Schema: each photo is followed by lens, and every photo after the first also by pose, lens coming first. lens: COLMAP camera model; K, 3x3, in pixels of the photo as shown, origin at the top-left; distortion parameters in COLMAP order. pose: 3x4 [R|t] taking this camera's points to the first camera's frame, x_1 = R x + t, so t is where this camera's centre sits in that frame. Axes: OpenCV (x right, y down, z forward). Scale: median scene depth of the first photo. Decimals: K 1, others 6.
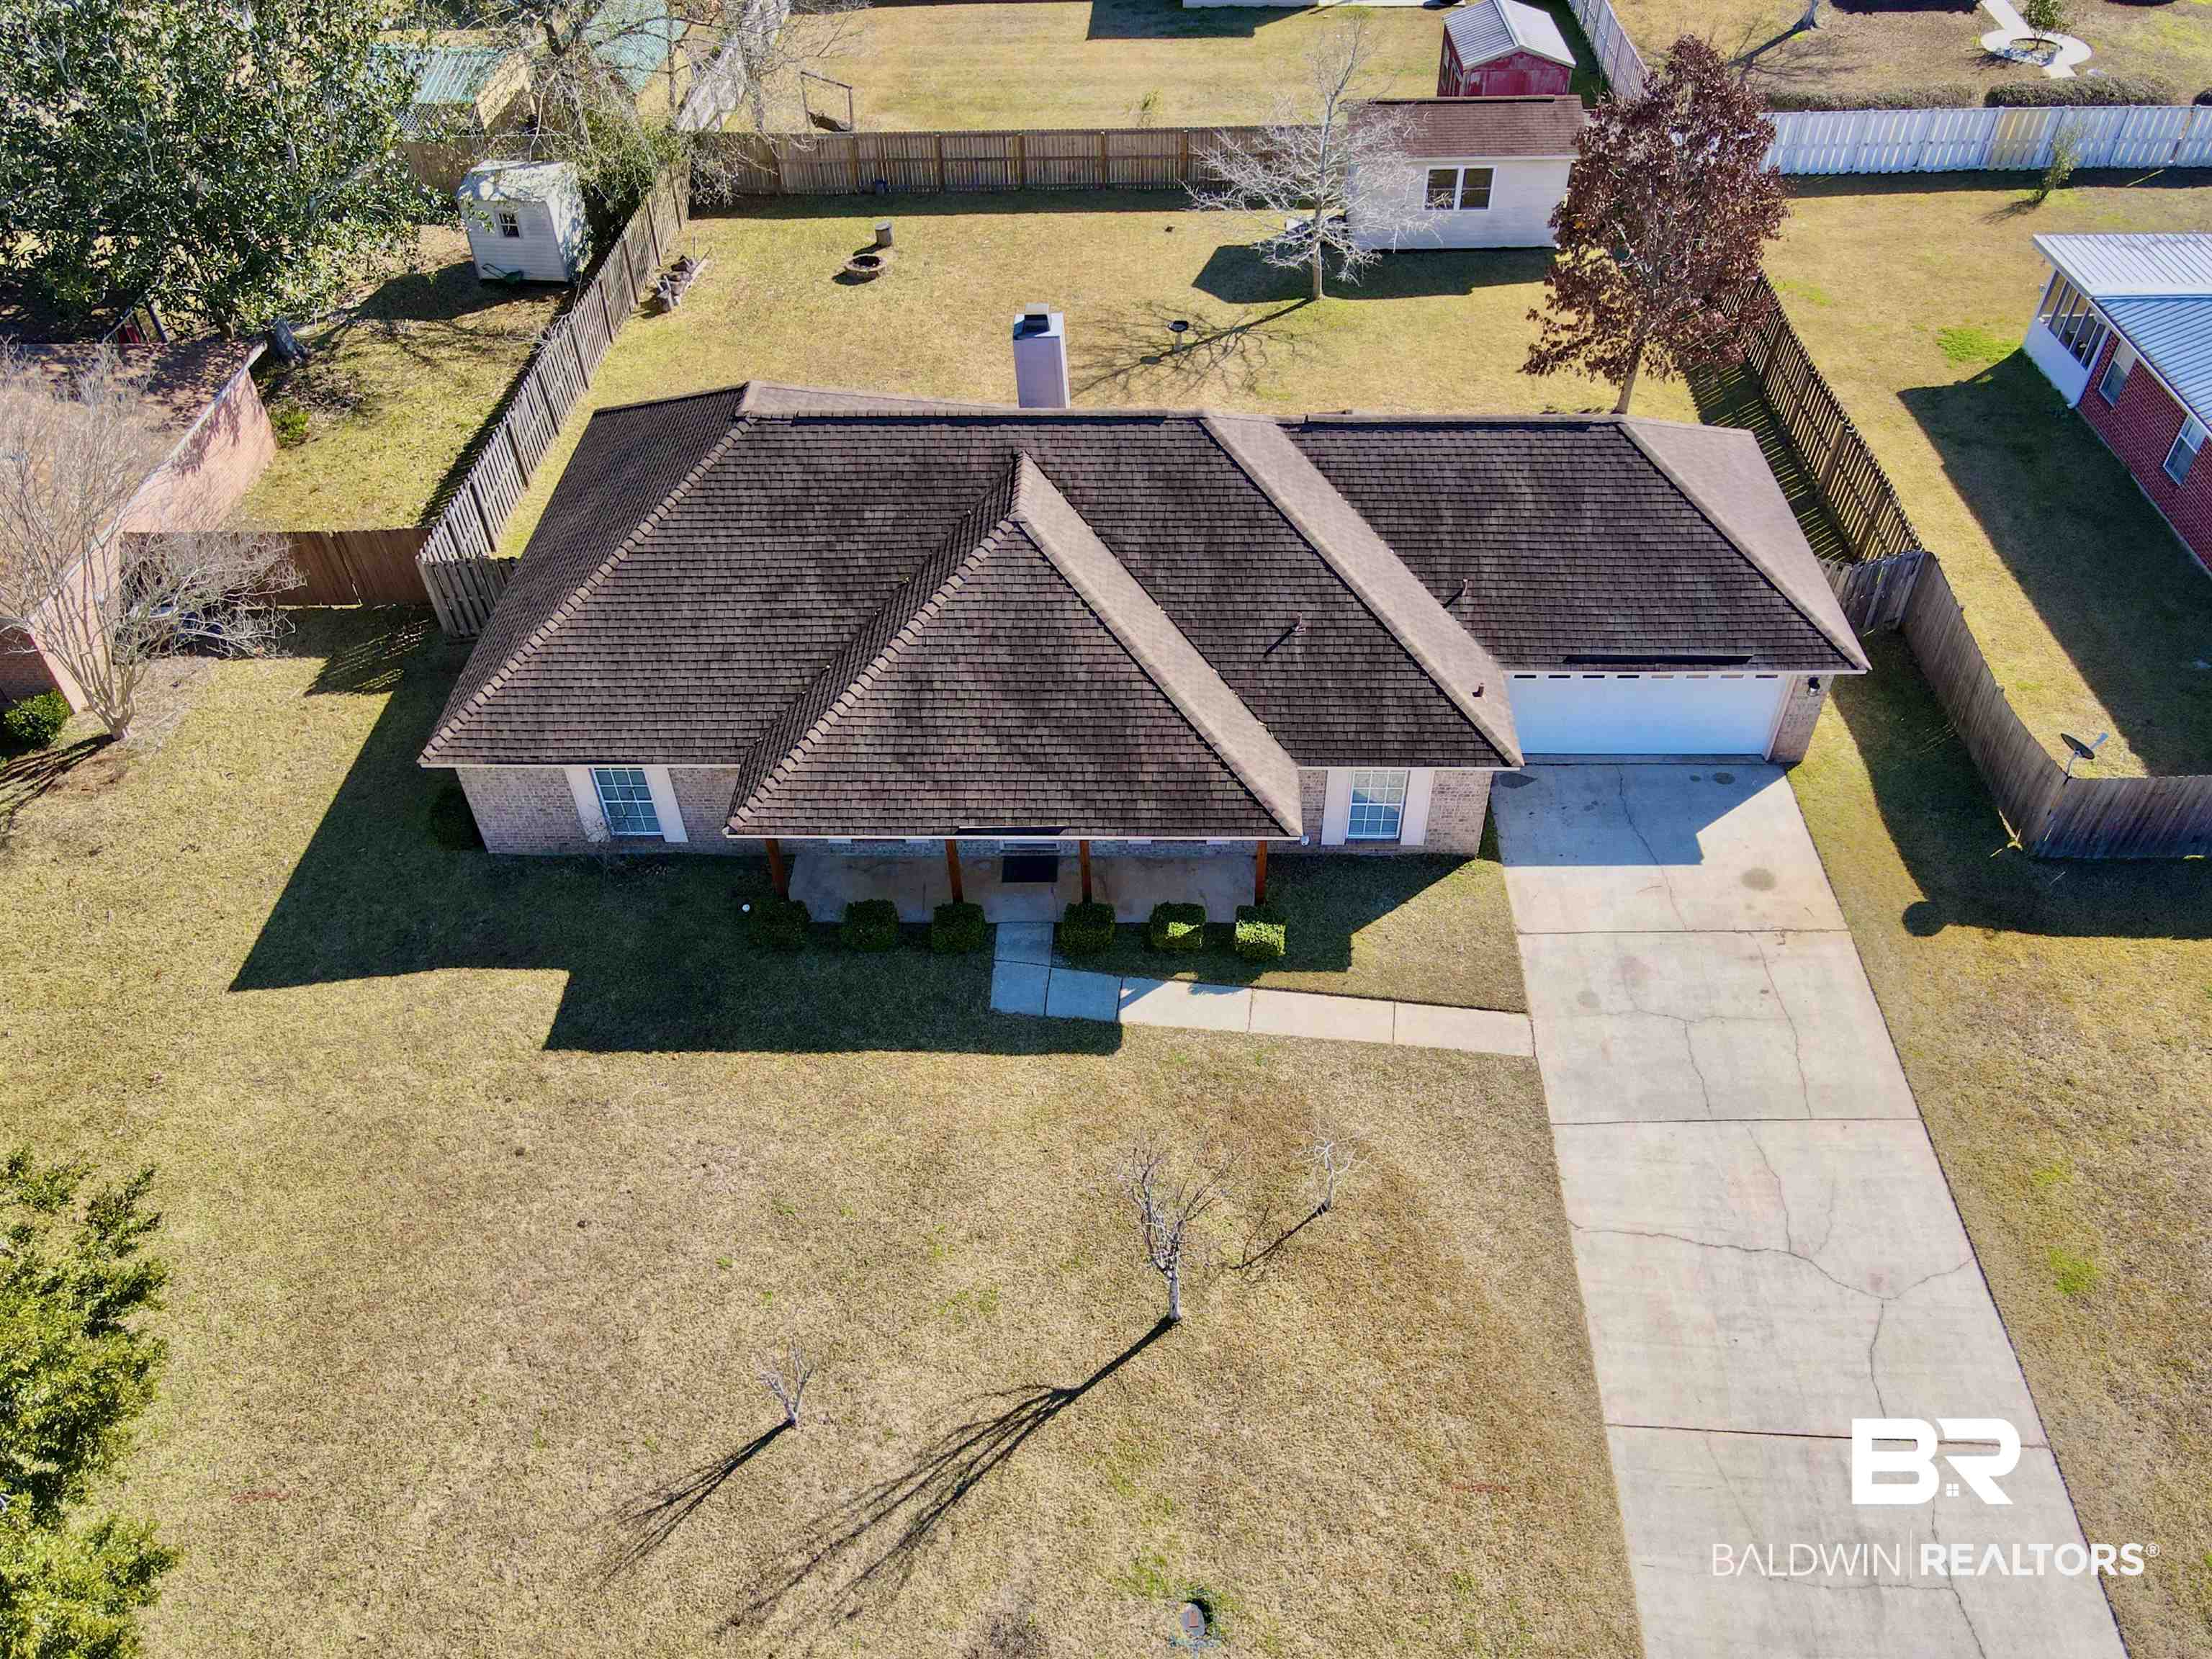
lens RADIAL K [[1621.4, 0, 1111.1], [0, 1621.4, 815.7], [0, 0, 1]] dist [0.000293, 0.034683]
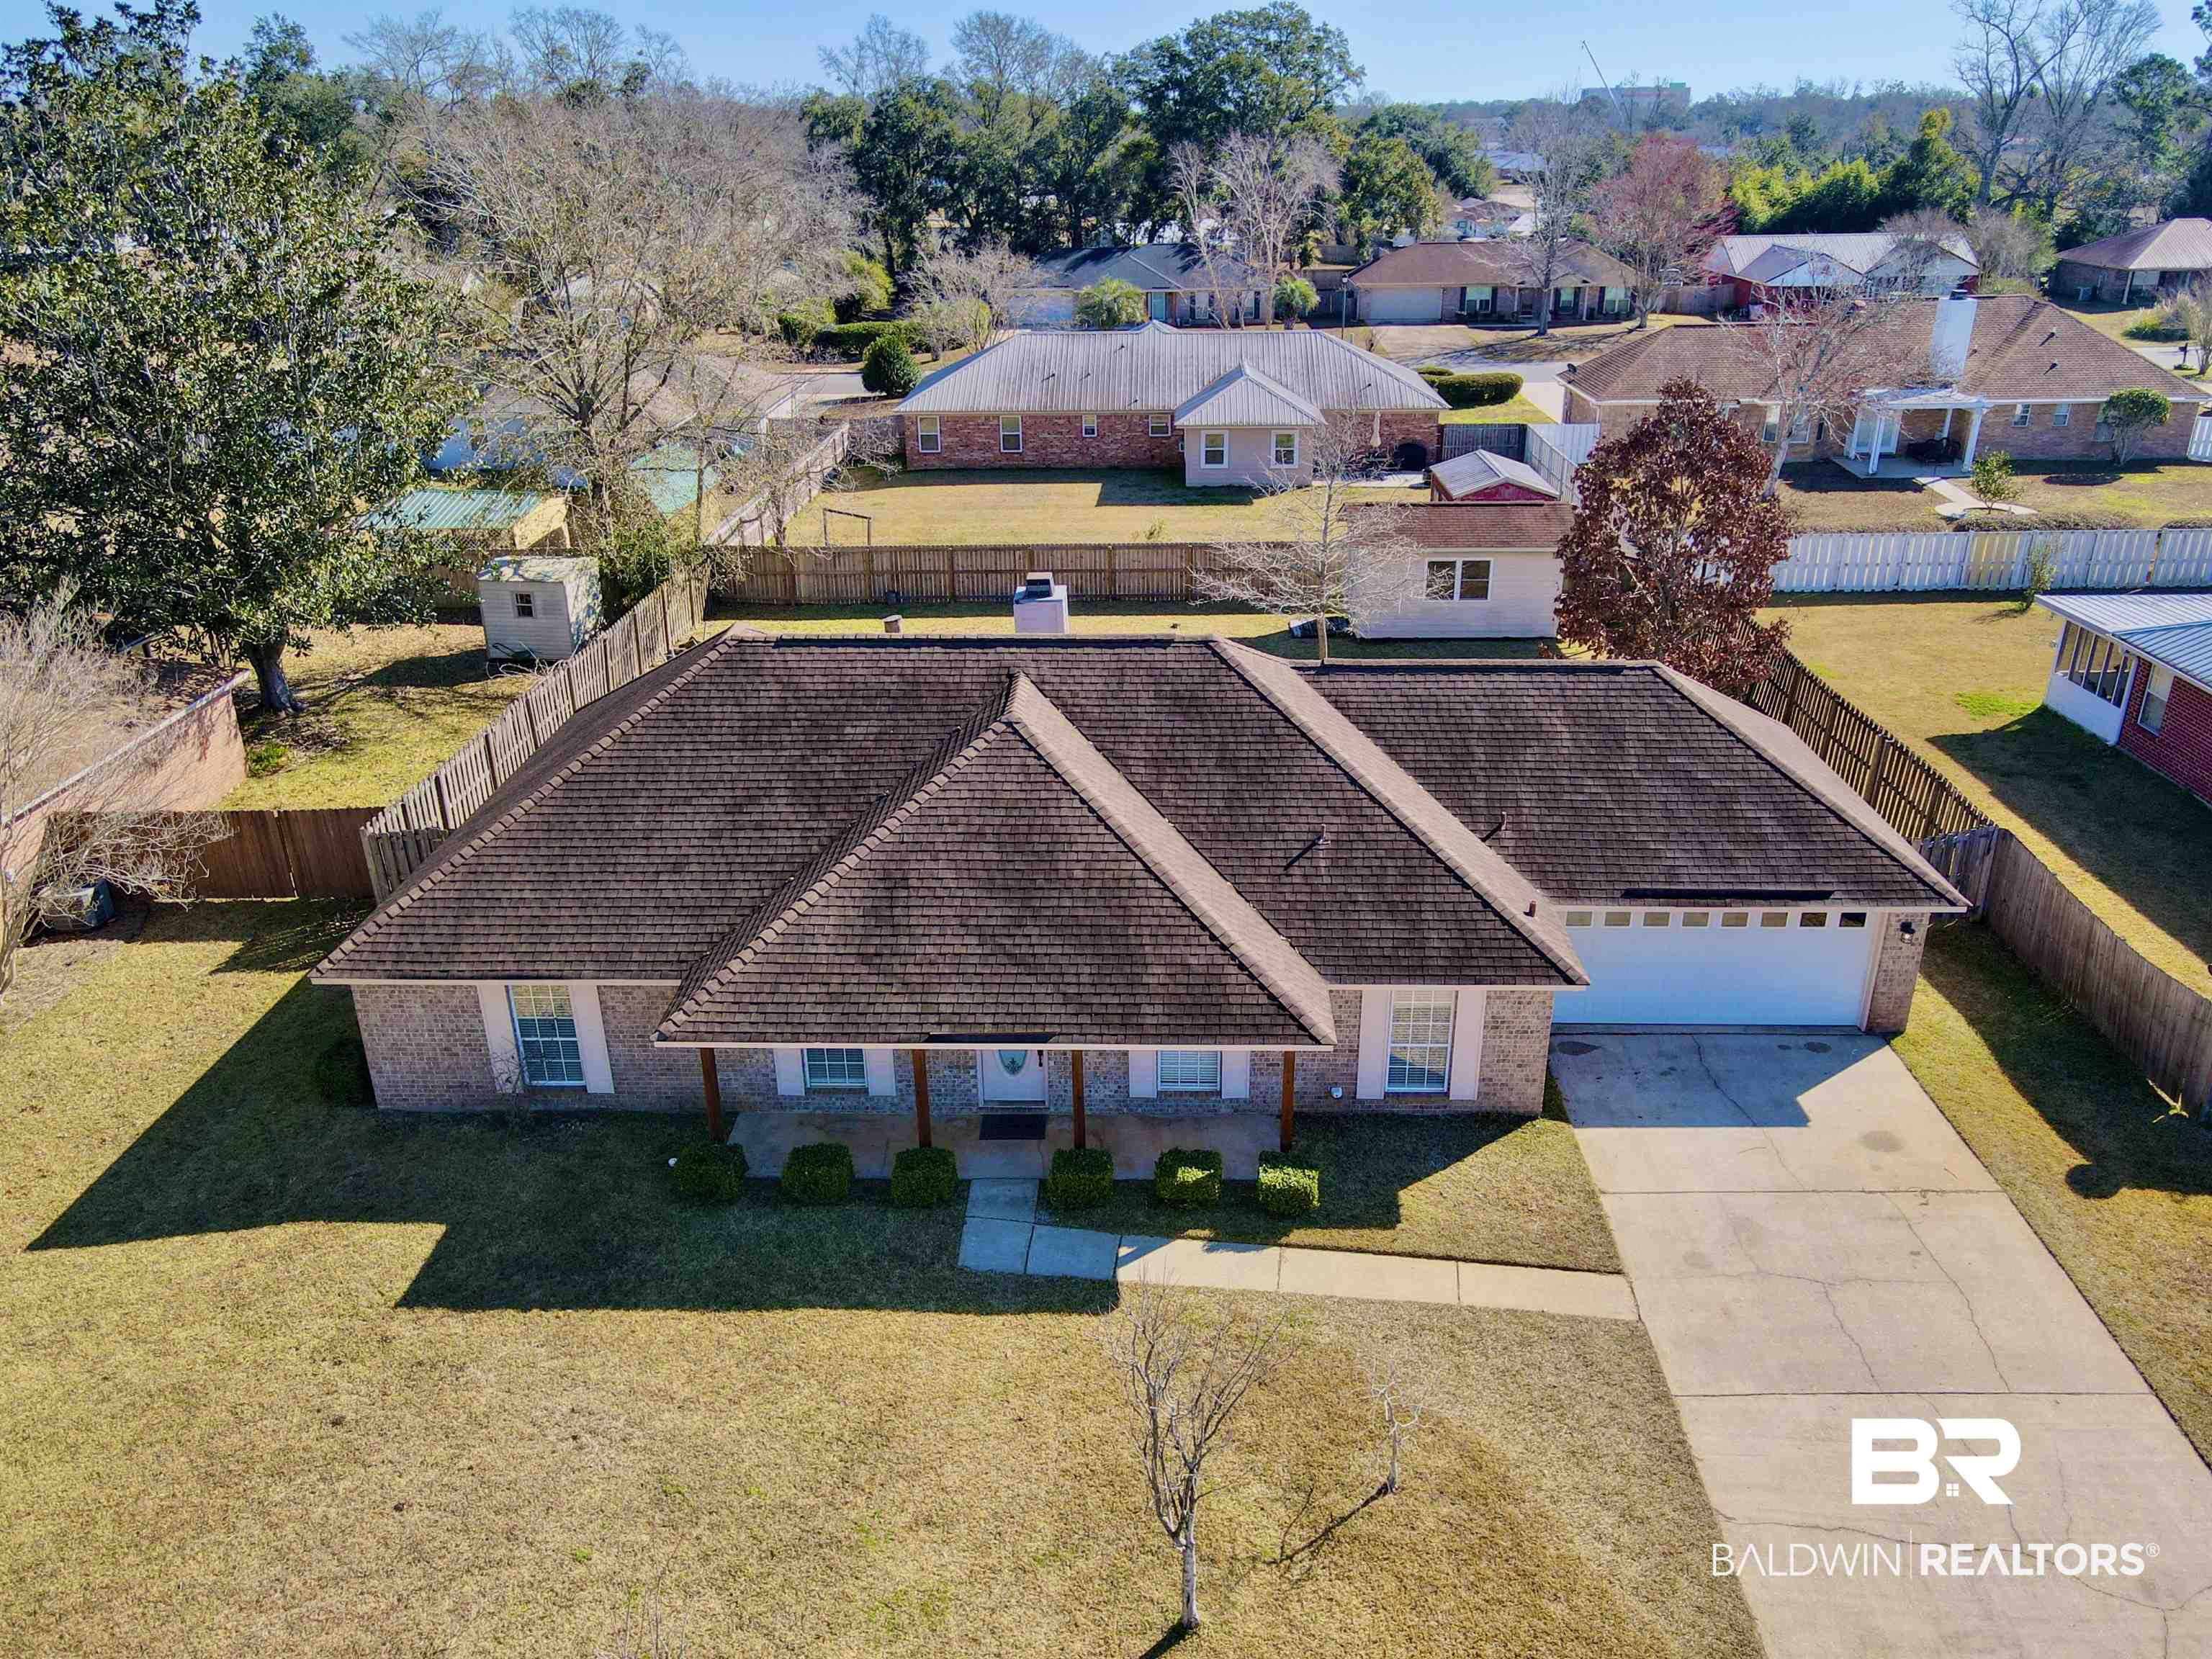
lens RADIAL K [[1621.4, 0, 1111.1], [0, 1621.4, 815.7], [0, 0, 1]] dist [0.000293, 0.034683]
pose [[0.999938, 0.010731, -0.003062, 0.001944], [-0.011135, 0.941254, -0.337515, 0.174688], [-0.000739, 0.337528, 0.941315, 0.157461]]
